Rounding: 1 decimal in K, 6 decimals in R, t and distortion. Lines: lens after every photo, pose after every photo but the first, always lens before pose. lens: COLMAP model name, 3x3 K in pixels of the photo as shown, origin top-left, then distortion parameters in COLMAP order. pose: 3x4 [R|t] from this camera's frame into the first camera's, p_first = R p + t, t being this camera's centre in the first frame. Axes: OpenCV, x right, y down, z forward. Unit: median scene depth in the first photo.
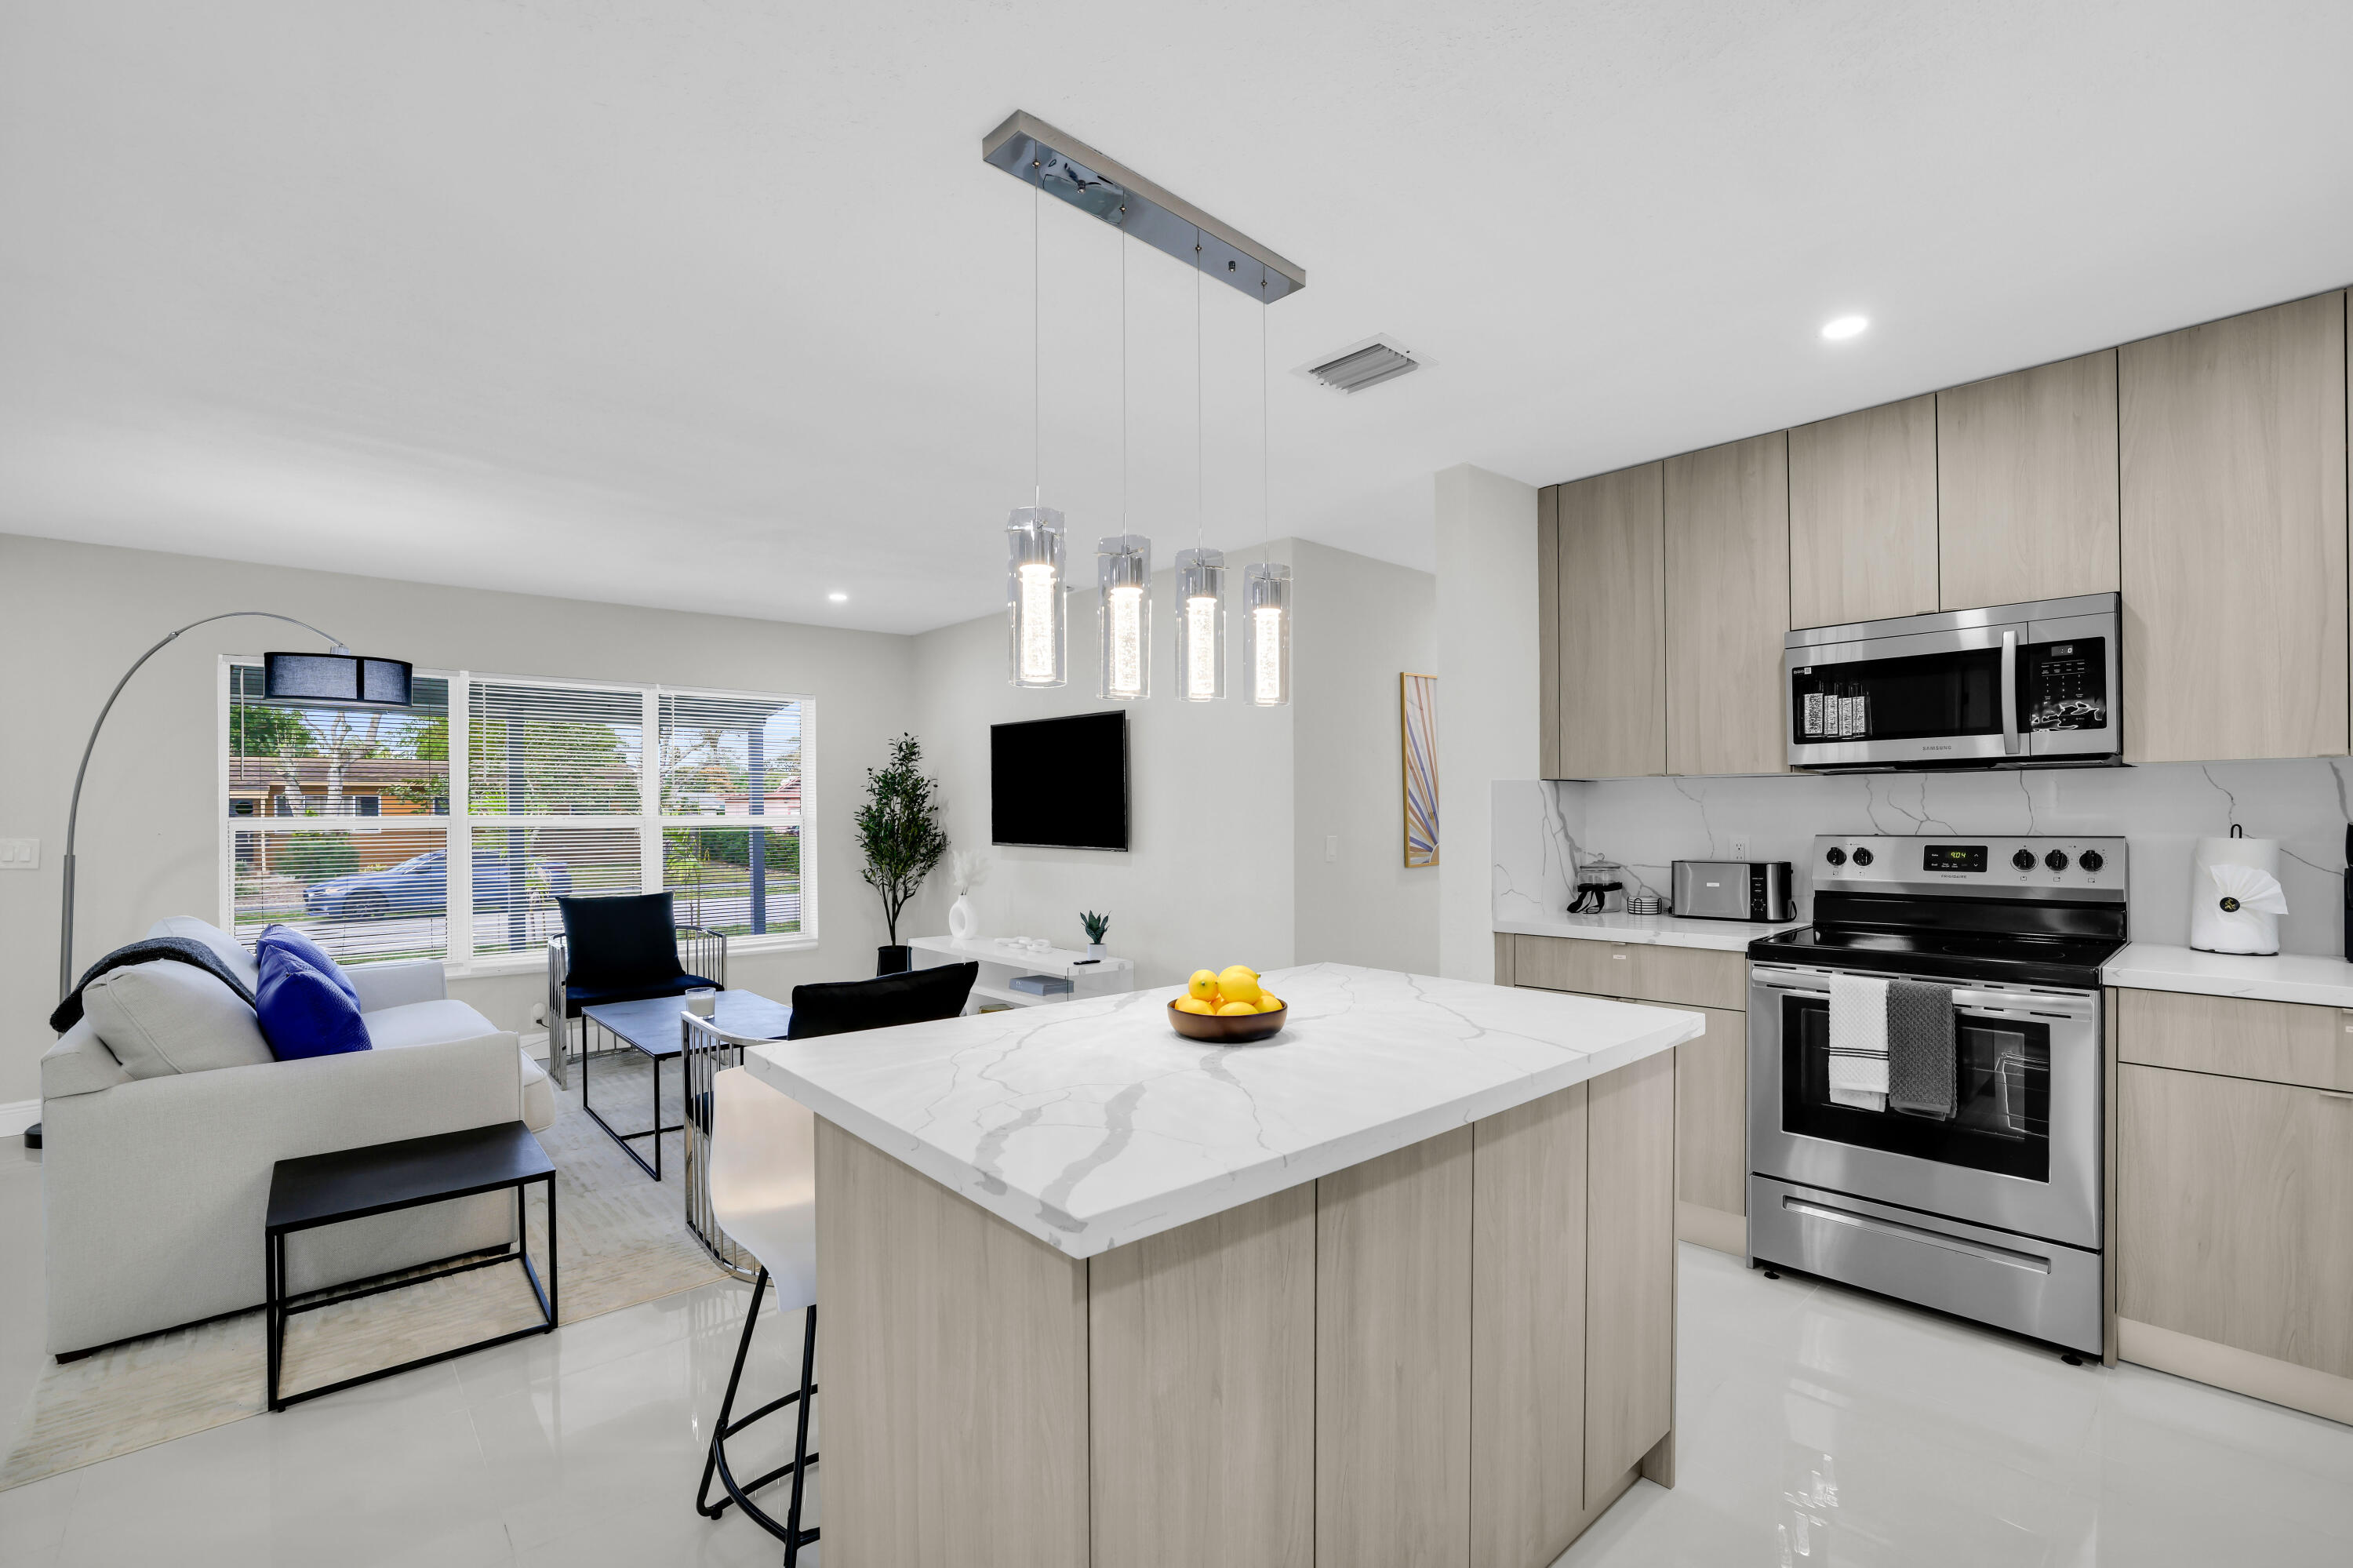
lens RADIAL K [[1025.6, 0, 1197.3], [0, 1025.6, 811.0], [0, 0, 1]] dist [-0.045262, 0.017727]
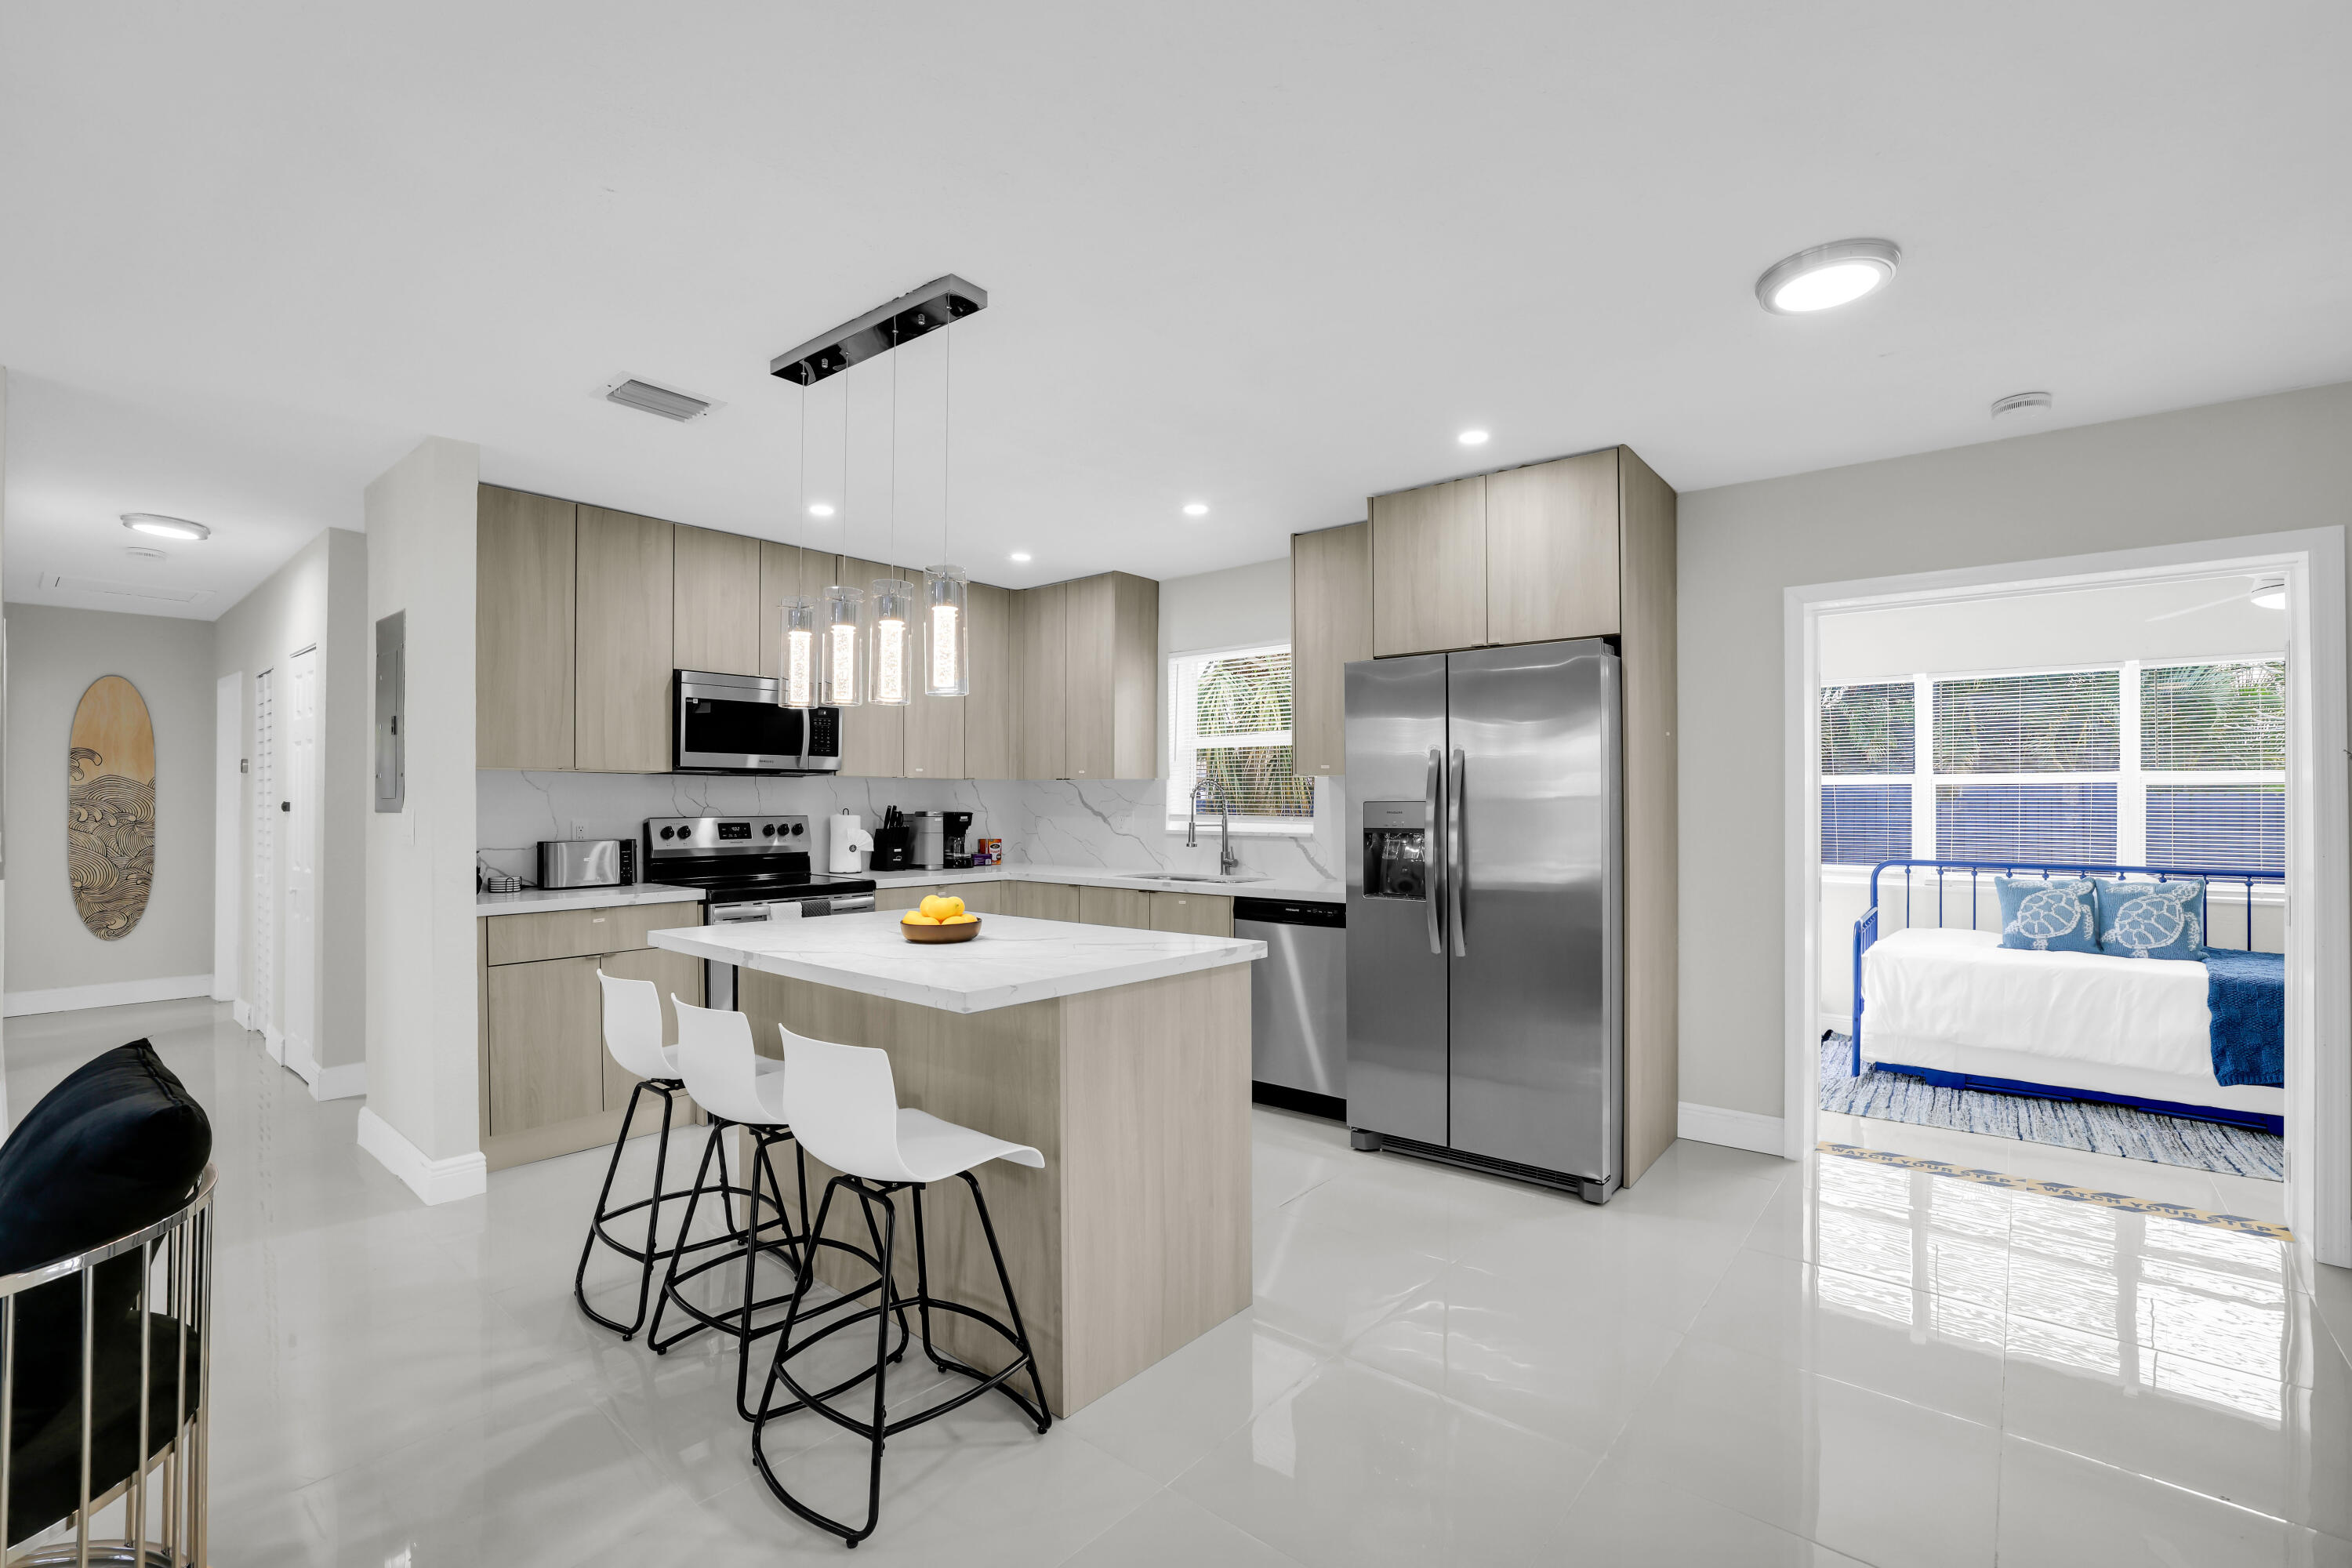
lens RADIAL K [[1023.3, 0, 1181.1], [0, 1023.3, 797.0], [0, 0, 1]] dist [-0.050373, 0.018875]
pose [[-0.125929, 0.015717, 0.991915, -0.856130], [0.000717, 0.999876, -0.015752, 0.018597], [-0.992039, -0.001273, -0.125925, 0.482567]]
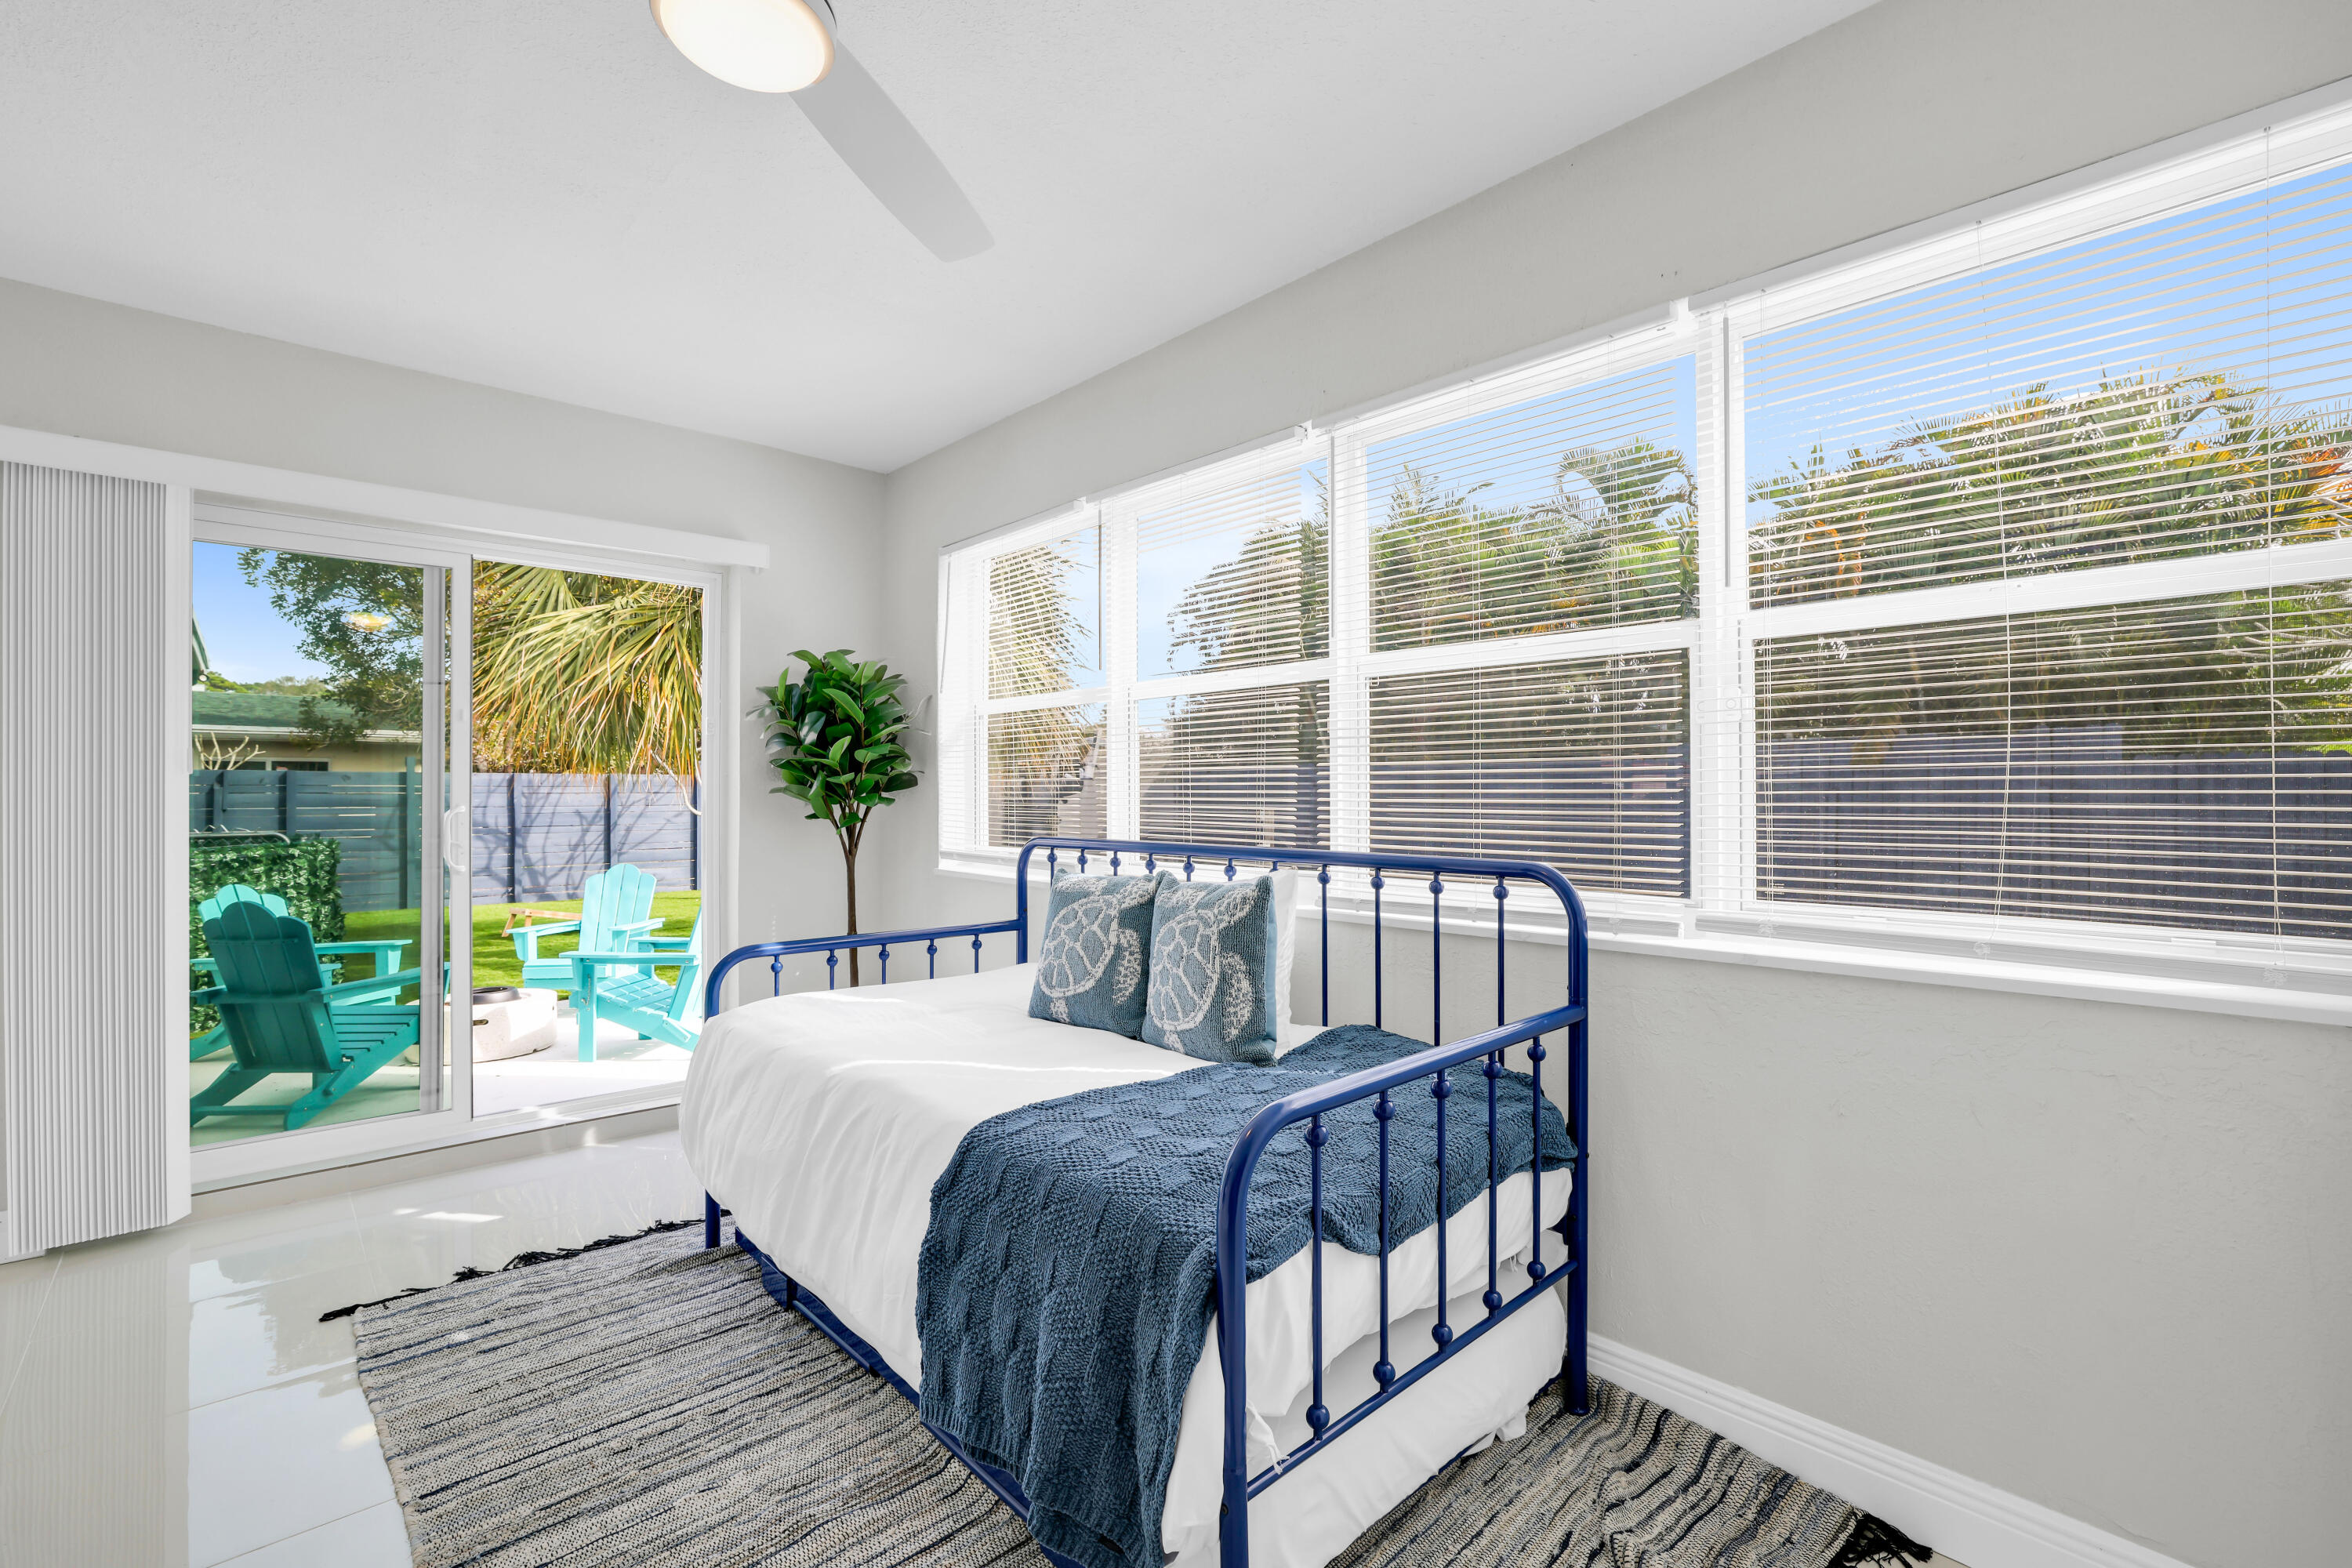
lens RADIAL K [[1021.1, 0, 1179.9], [0, 1021.1, 787.4], [0, 0, 1]] dist [-0.047976, 0.017234]
pose [[-0.011445, 0.012802, 0.999853, -0.212188], [0.003190, 0.999913, -0.012766, 0.071165], [-0.999929, 0.003044, -0.011485, -1.234835]]
